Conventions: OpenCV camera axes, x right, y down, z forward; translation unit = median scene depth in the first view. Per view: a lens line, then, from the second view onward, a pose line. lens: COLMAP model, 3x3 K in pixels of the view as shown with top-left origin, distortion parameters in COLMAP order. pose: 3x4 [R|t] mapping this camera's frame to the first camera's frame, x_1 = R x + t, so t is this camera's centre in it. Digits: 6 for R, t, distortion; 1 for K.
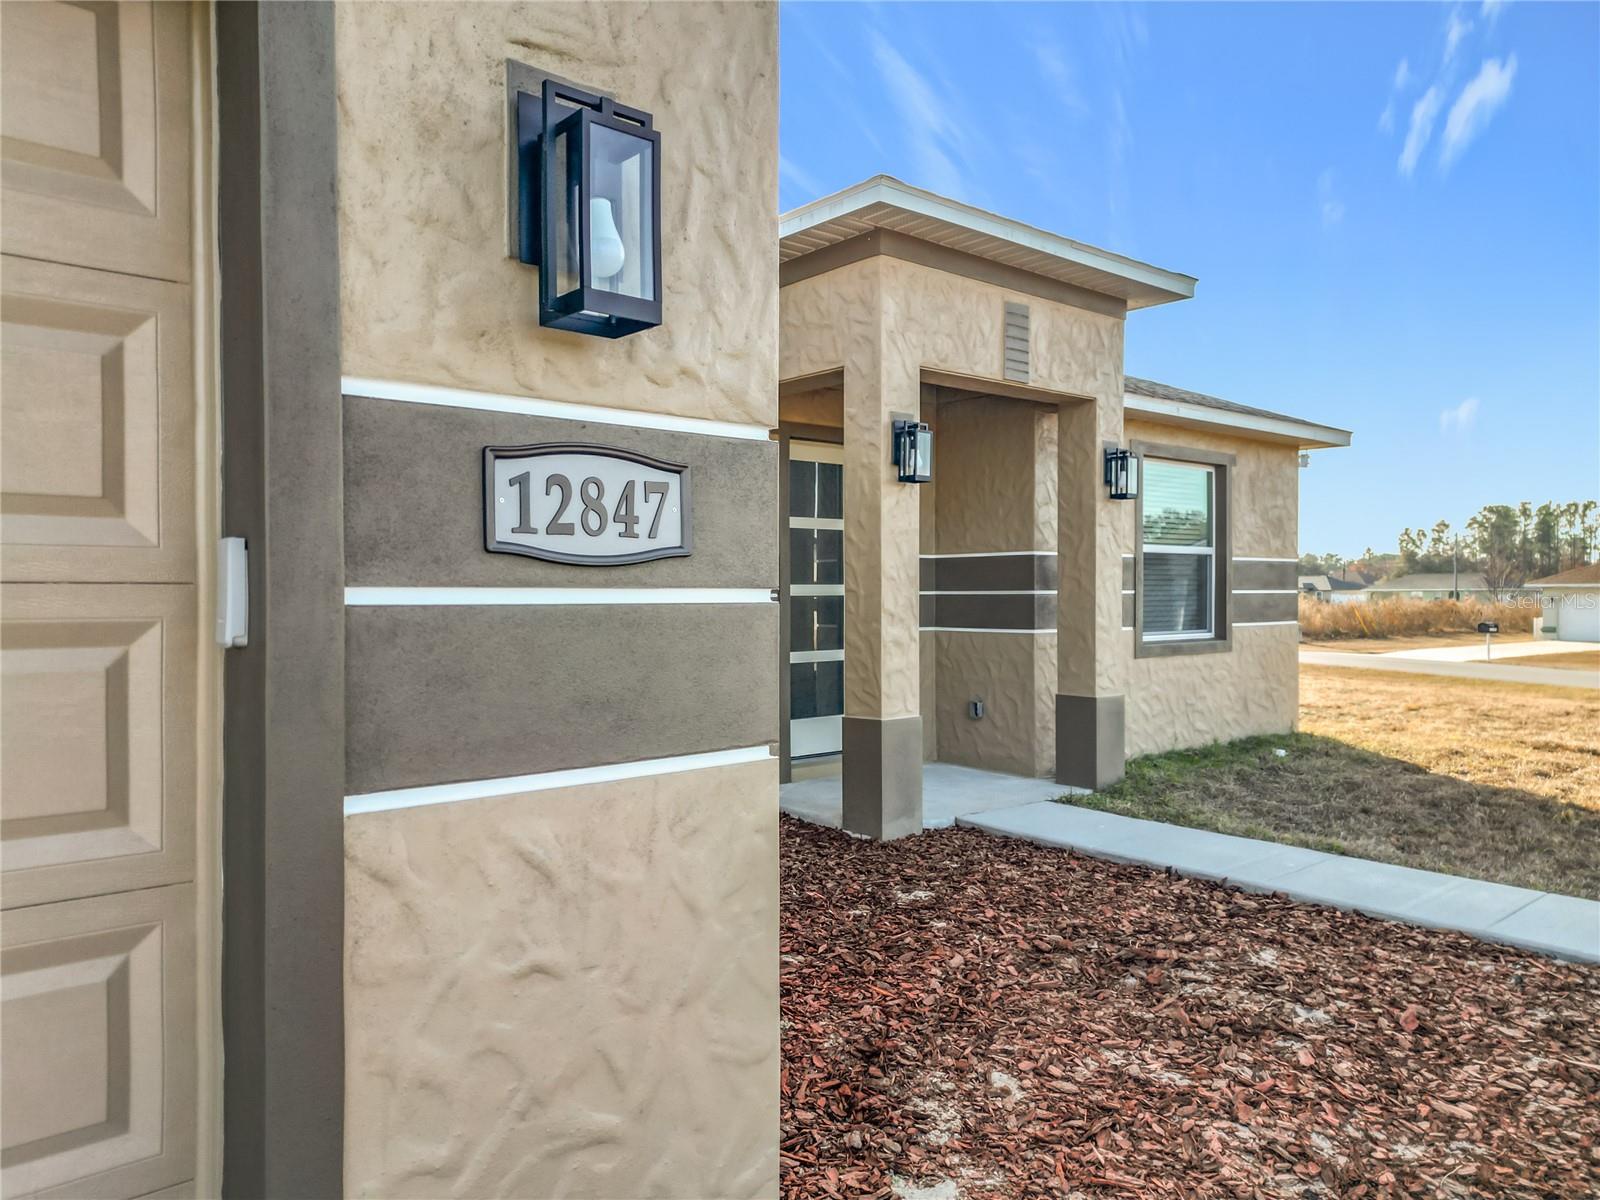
lens RADIAL K [[1113.5, 0, 801.7], [0, 1113.5, 604.4], [0, 0, 1]] dist [0.044104, -0.019692]
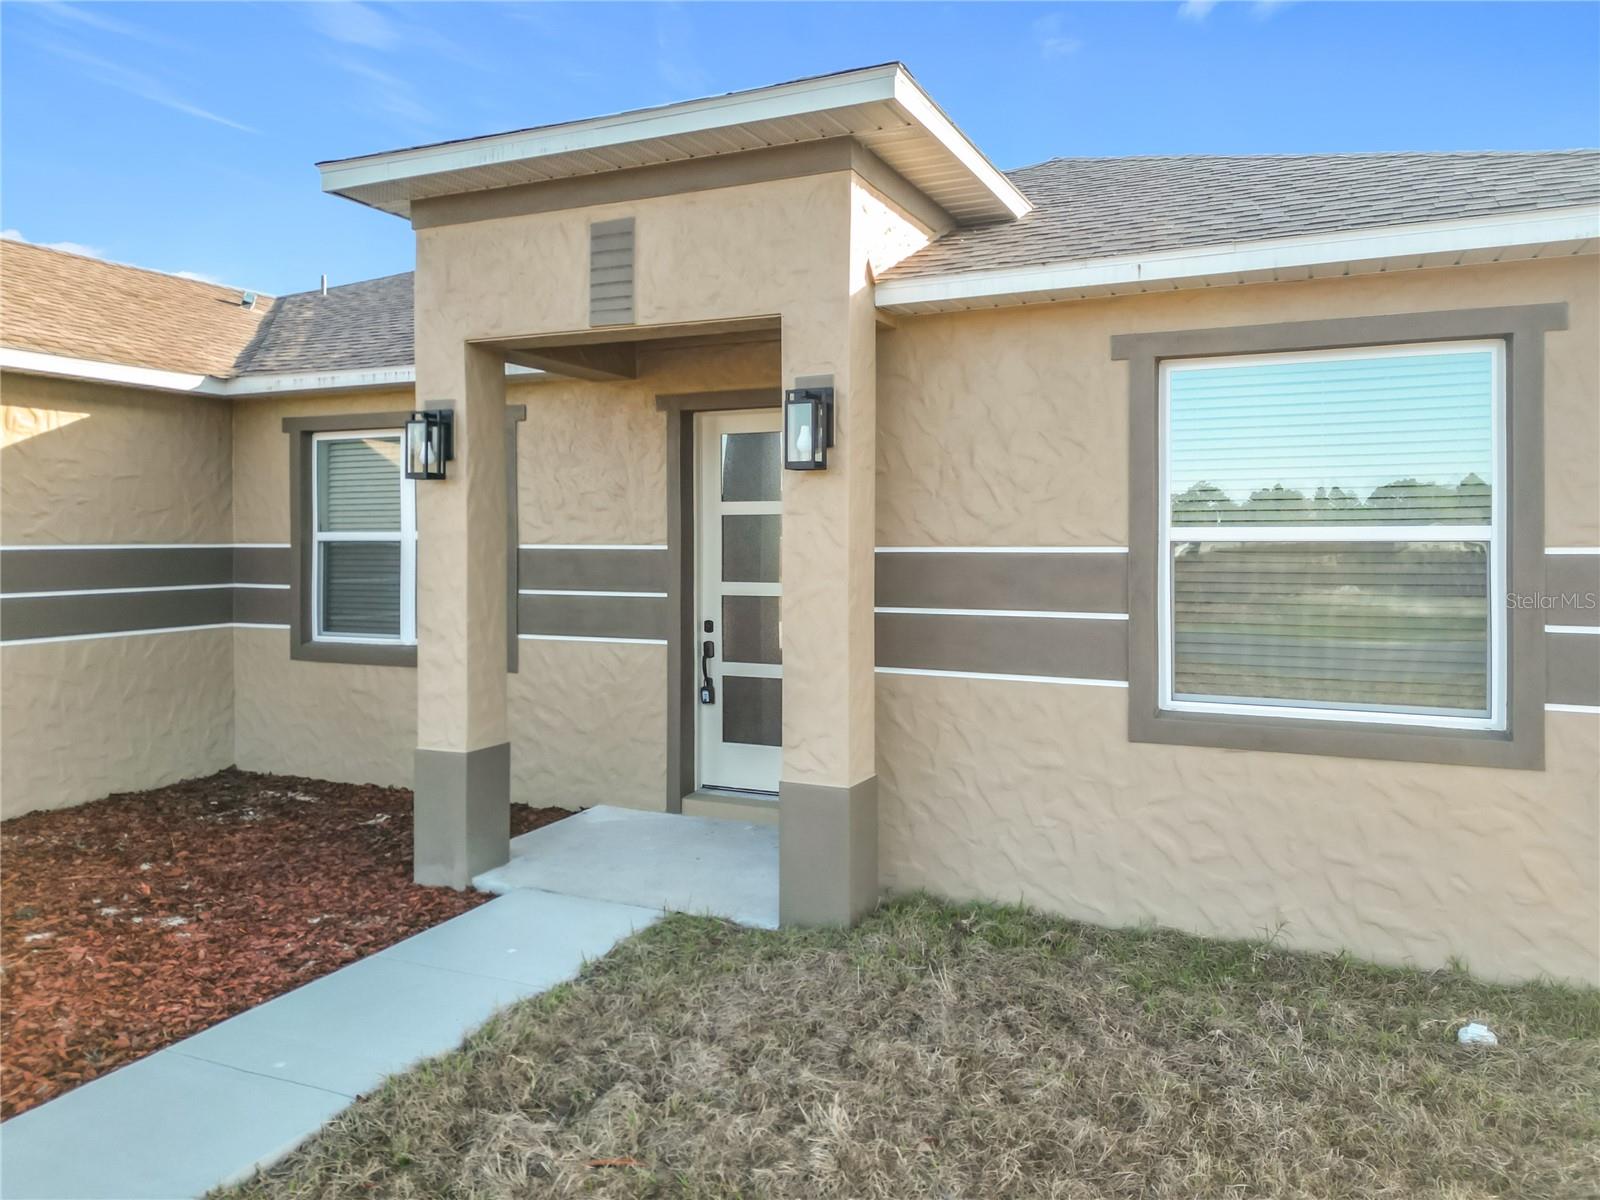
lens RADIAL K [[1170.9, 0, 828.5], [0, 1170.9, 541.7], [0, 0, 1]] dist [0.037480, -0.002561]
pose [[0.427691, 0.008282, -0.903887, 0.953778], [-0.010042, 0.999940, 0.004411, -0.062085], [0.903869, 0.007190, 0.427748, 0.798330]]
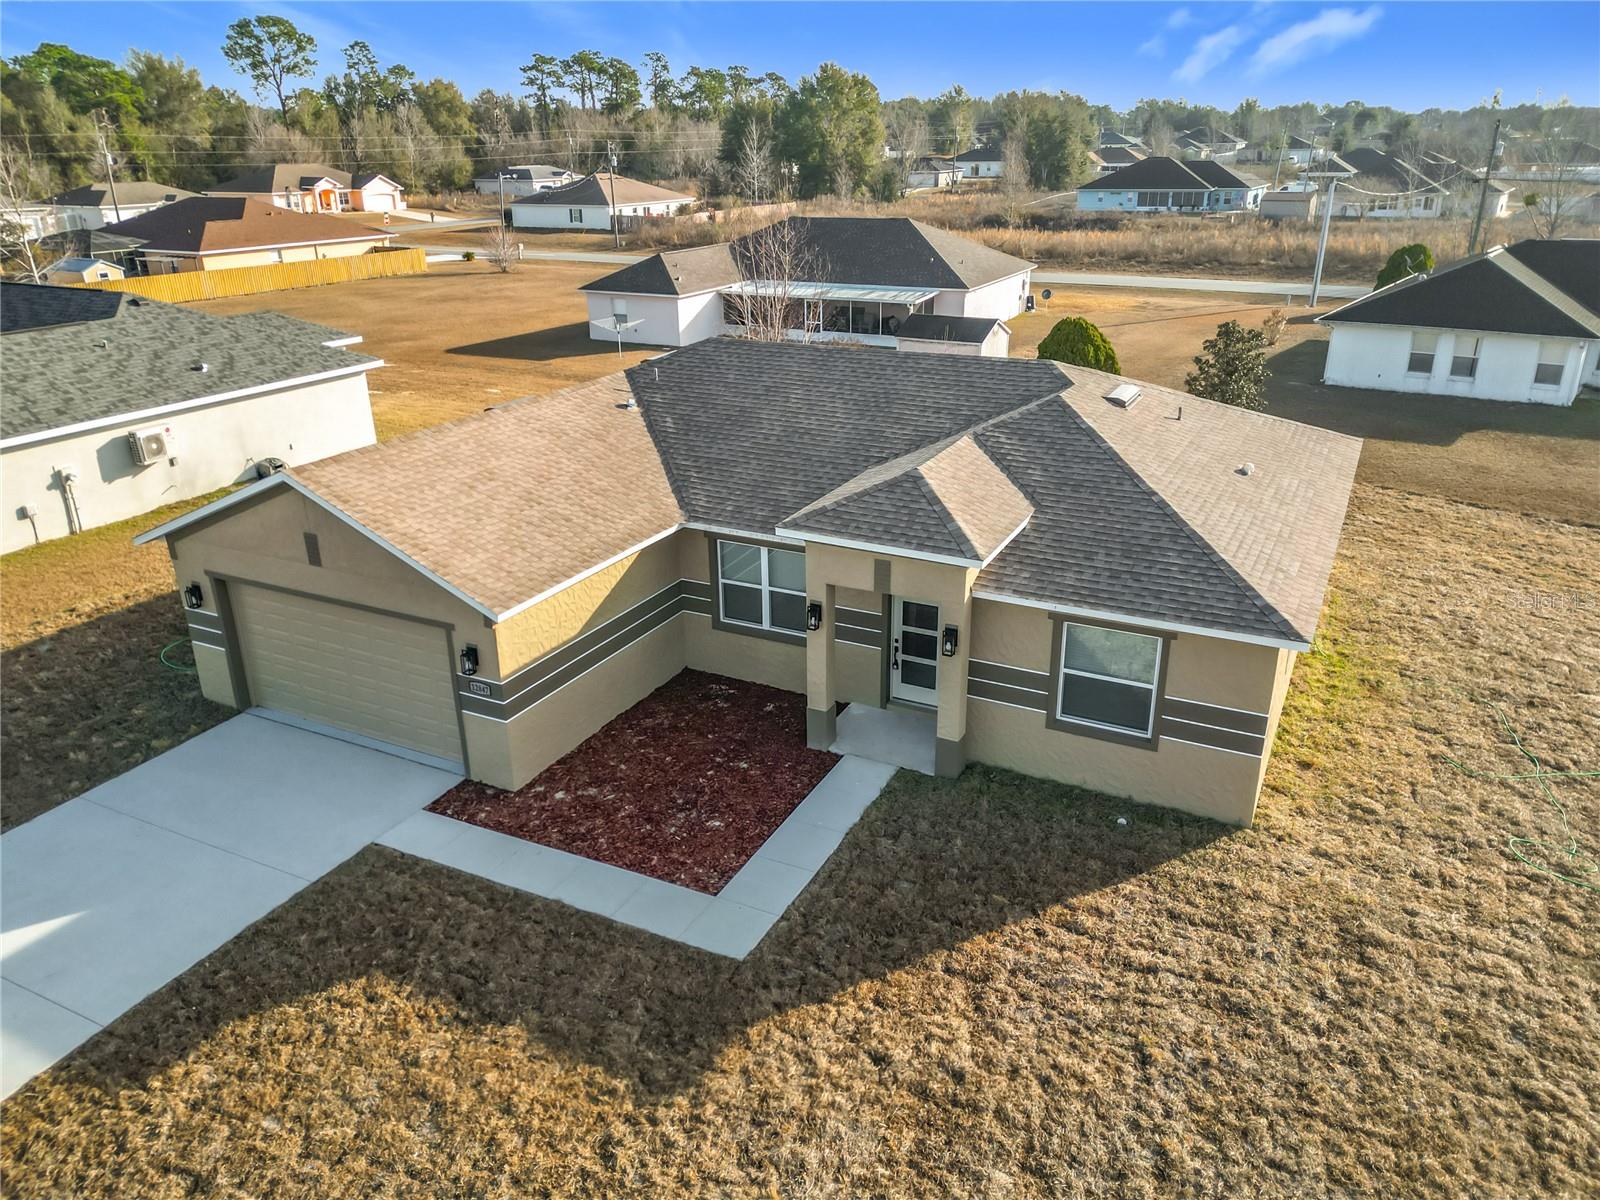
lens RADIAL K [[1113.5, 0, 810.7], [0, 1113.5, 612.6], [0, 0, 1]] dist [0.044104, -0.019692]
pose [[0.378523, 0.353895, -0.855265, 2.017796], [0.000235, 0.923983, 0.382434, -0.997313], [0.925592, -0.144961, 0.349665, 0.102298]]
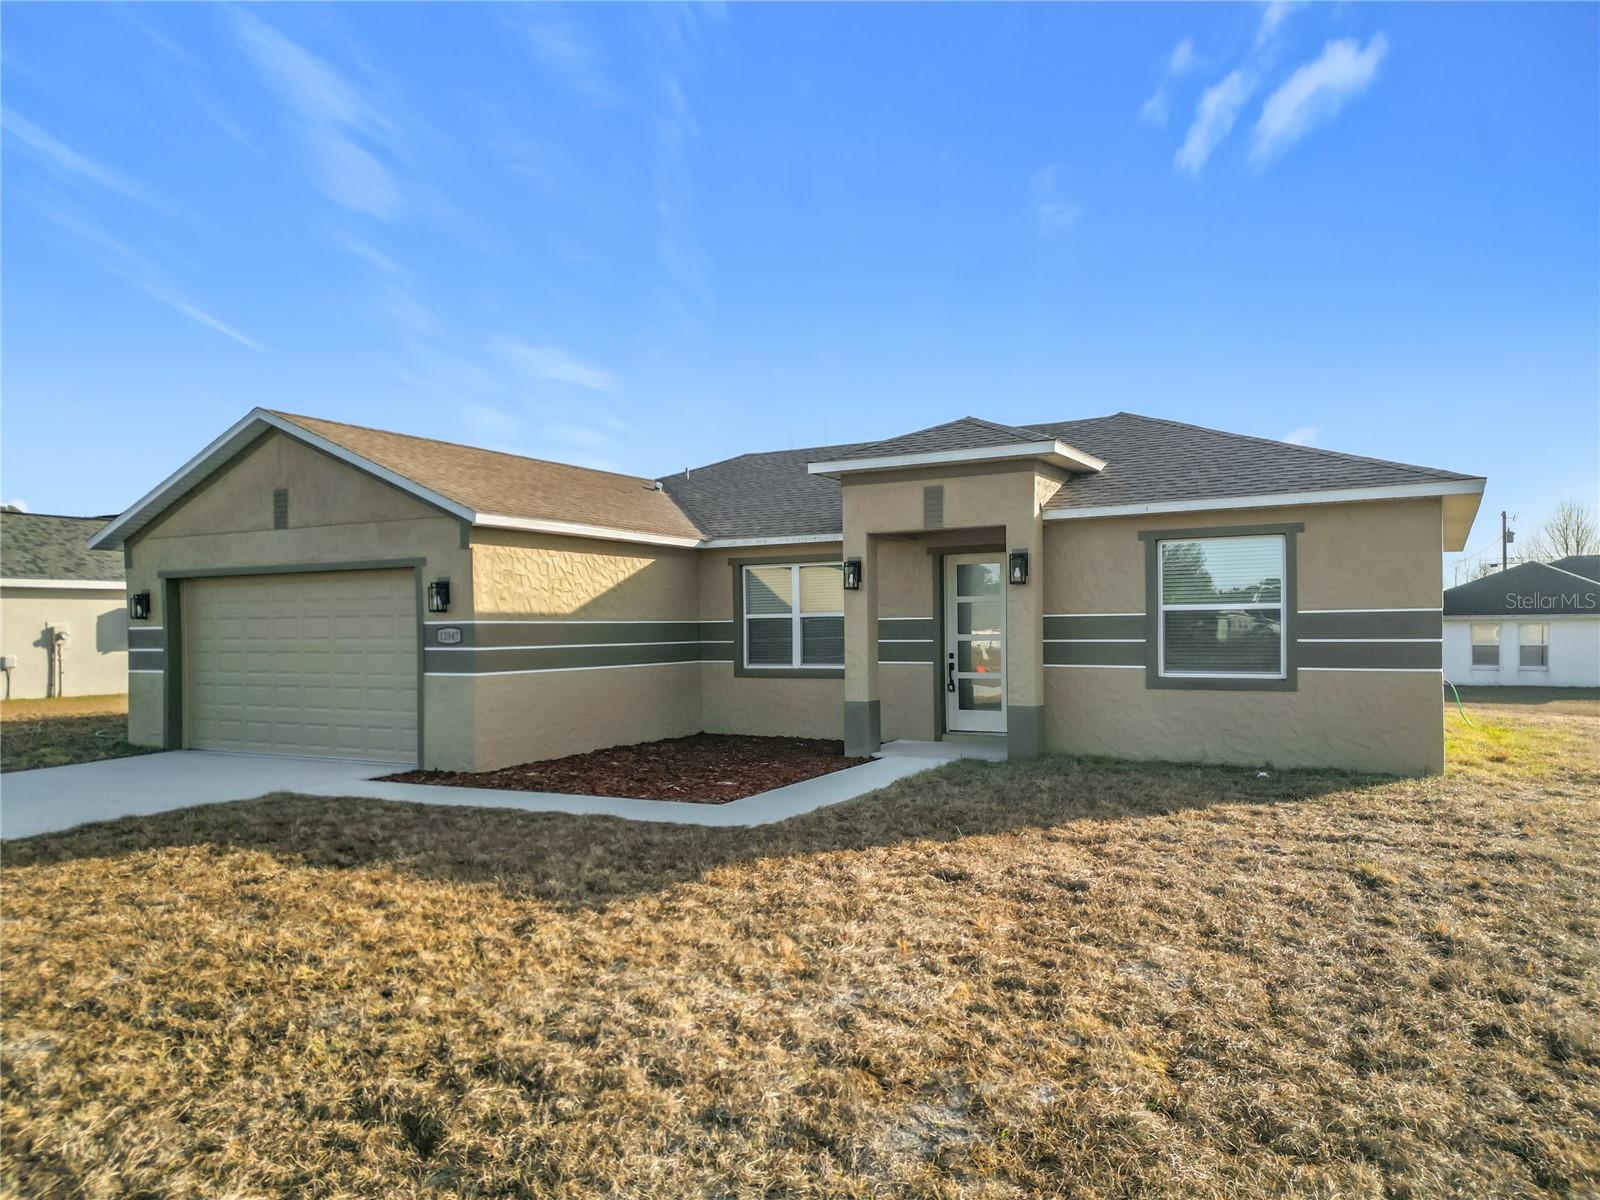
lens RADIAL K [[1113.5, 0, 809.3], [0, 1113.5, 636.2], [0, 0, 1]] dist [0.044104, -0.019692]
pose [[0.345881, 0.008868, -0.938236, 1.844188], [0.000156, 0.999955, 0.009509, -0.038248], [0.938278, -0.003436, 0.345864, 0.171328]]
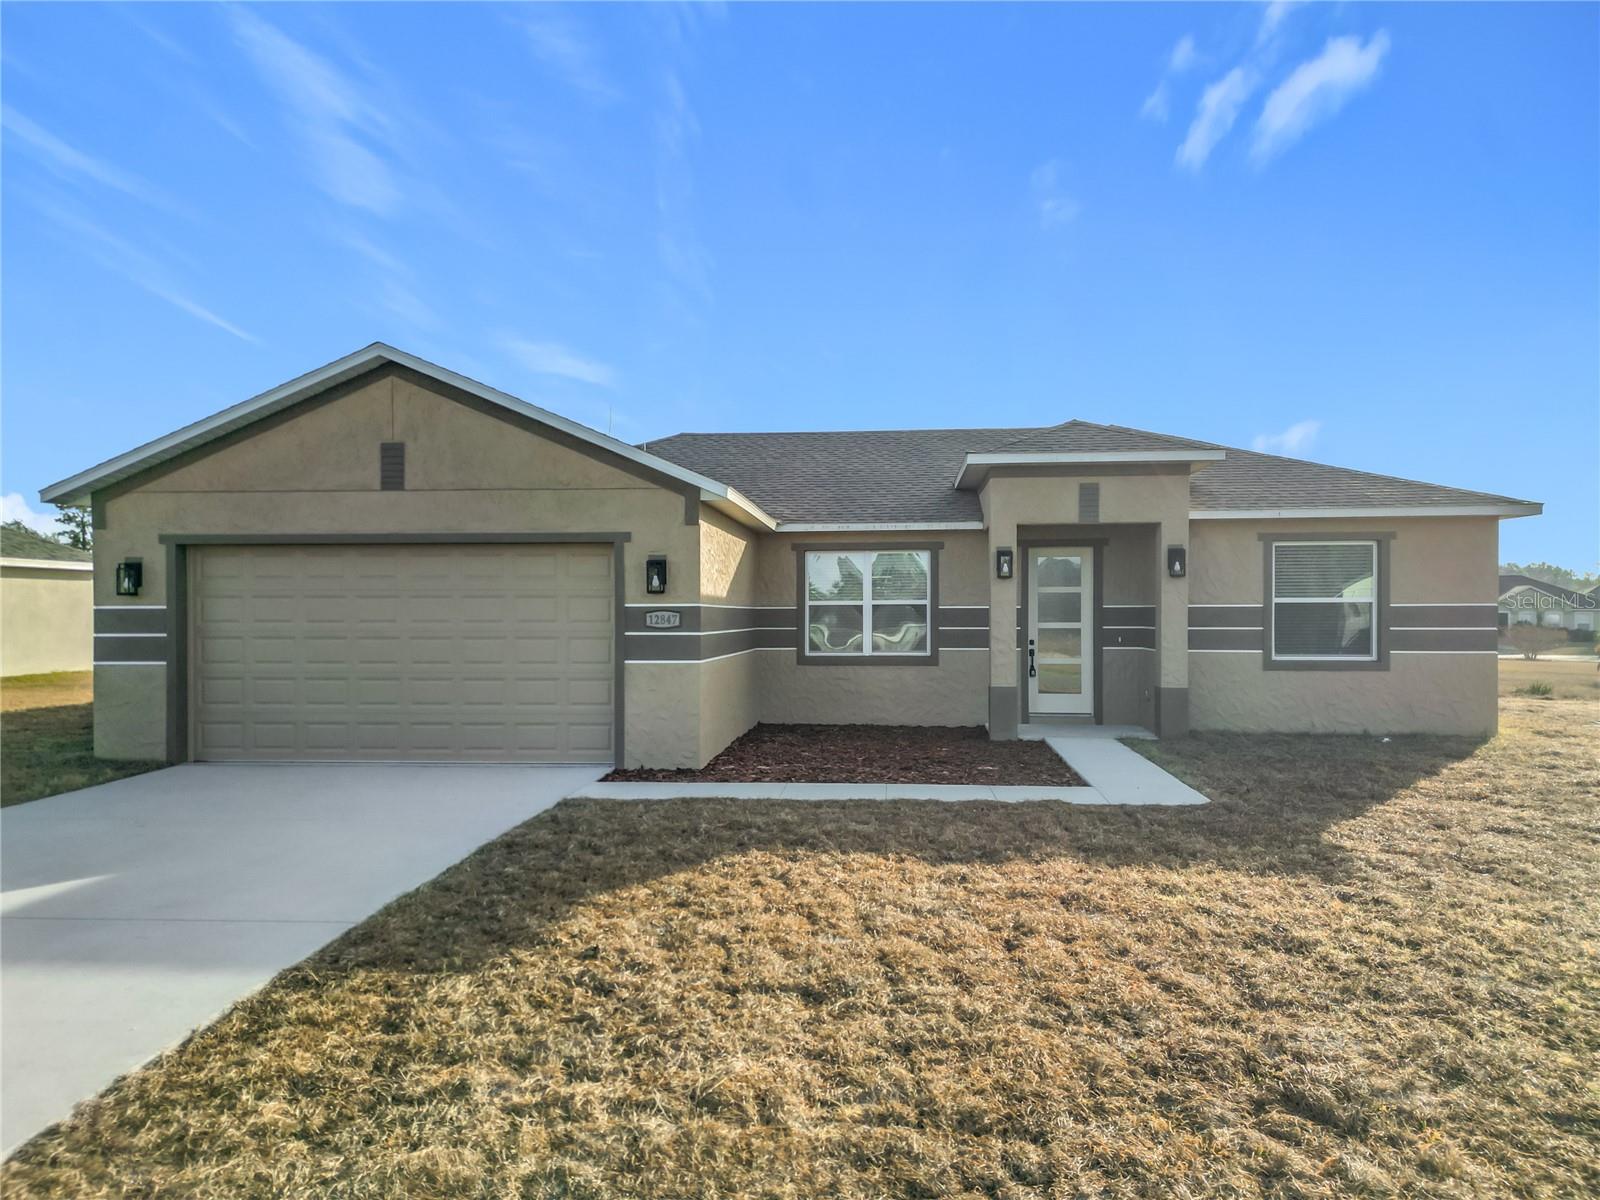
lens RADIAL K [[1113.5, 0, 802.8], [0, 1113.5, 635.0], [0, 0, 1]] dist [0.044104, -0.019692]
pose [[0.691266, 0.016706, -0.722407, 1.270478], [-0.009085, 0.999855, 0.014429, -0.024598], [0.722543, -0.003411, 0.691317, -0.727506]]
